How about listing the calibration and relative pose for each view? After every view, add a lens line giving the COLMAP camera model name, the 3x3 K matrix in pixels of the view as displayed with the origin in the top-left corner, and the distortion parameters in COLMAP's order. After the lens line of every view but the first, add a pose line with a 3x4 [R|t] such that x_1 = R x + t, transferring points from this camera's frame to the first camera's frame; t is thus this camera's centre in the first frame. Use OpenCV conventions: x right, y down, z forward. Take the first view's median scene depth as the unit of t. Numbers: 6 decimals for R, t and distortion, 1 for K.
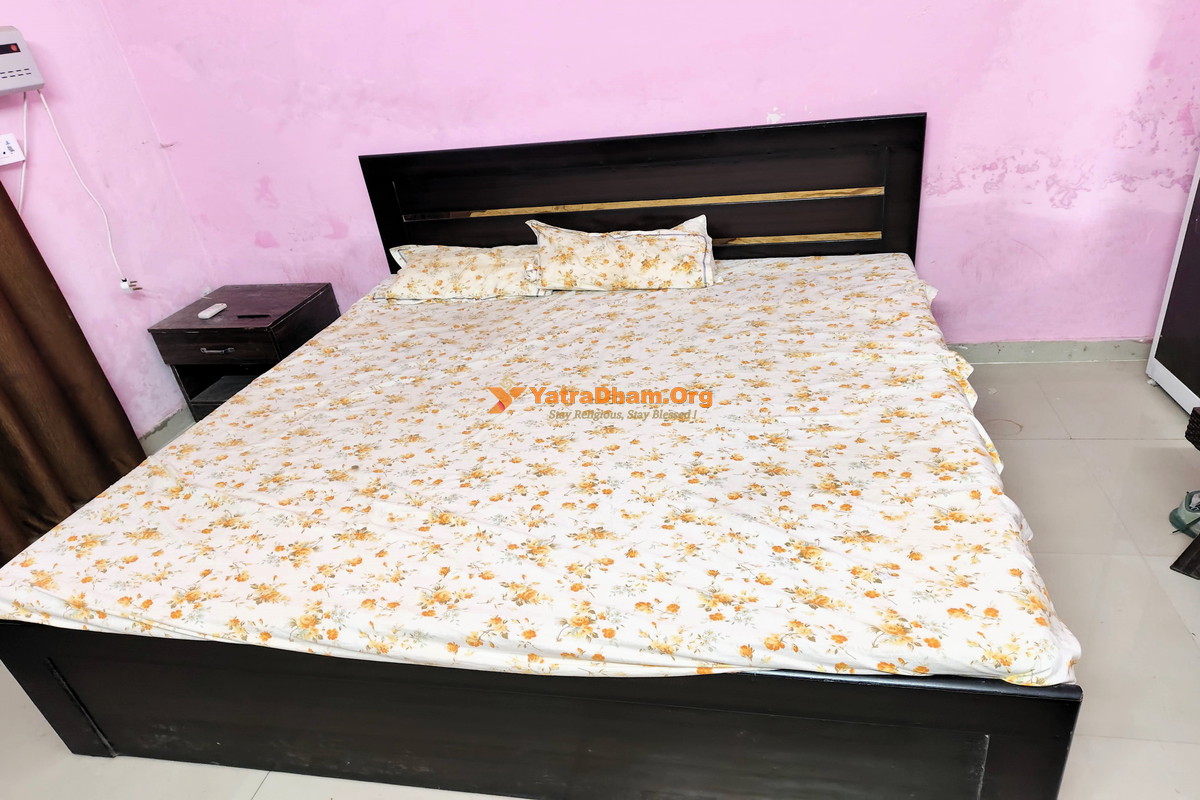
lens RADIAL K [[822.7, 0, 600.0], [0, 822.7, 400.0], [0, 0, 1]] dist [0.061594, -0.058105]
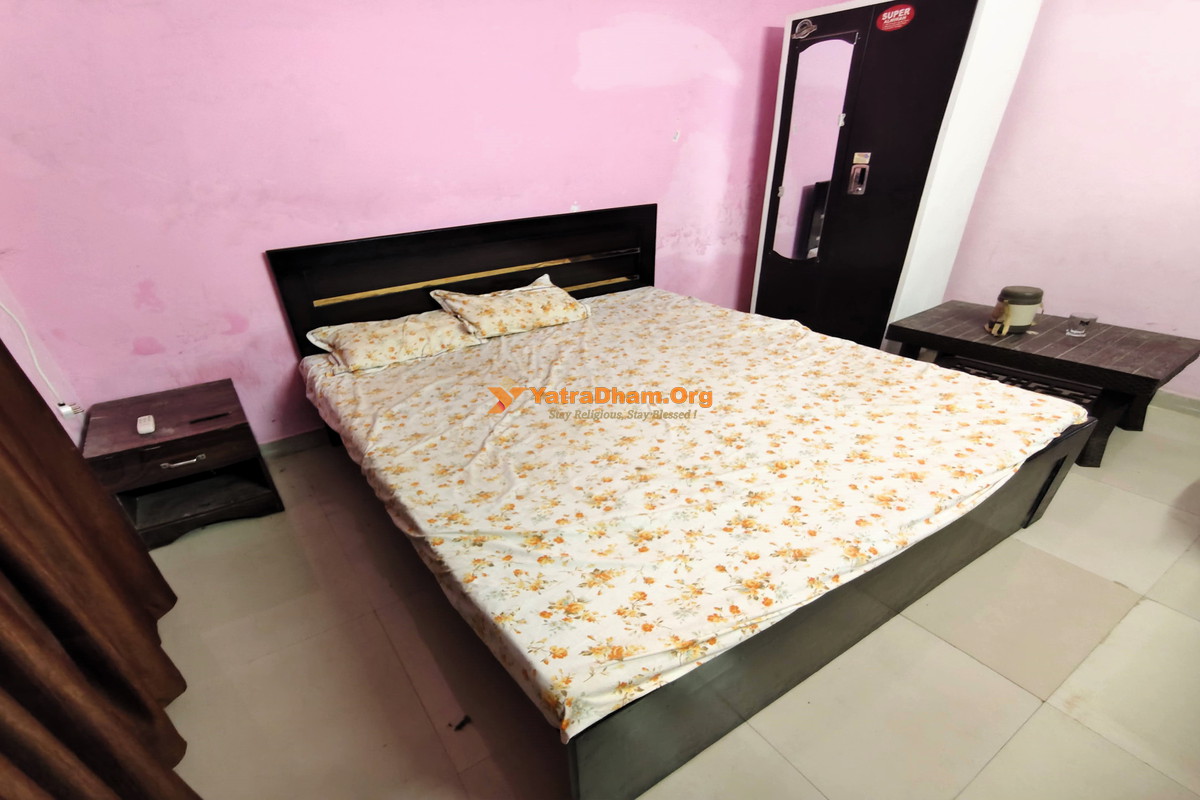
lens RADIAL K [[537.2, 0, 602.4], [0, 537.2, 389.1], [0, 0, 1]] dist [-0.021680, 0.013281]
pose [[0.751122, -0.221410, 0.621928, -0.443271], [0.255739, 0.966109, 0.035077, -0.037973], [-0.608616, 0.132704, 0.782289, 0.234932]]
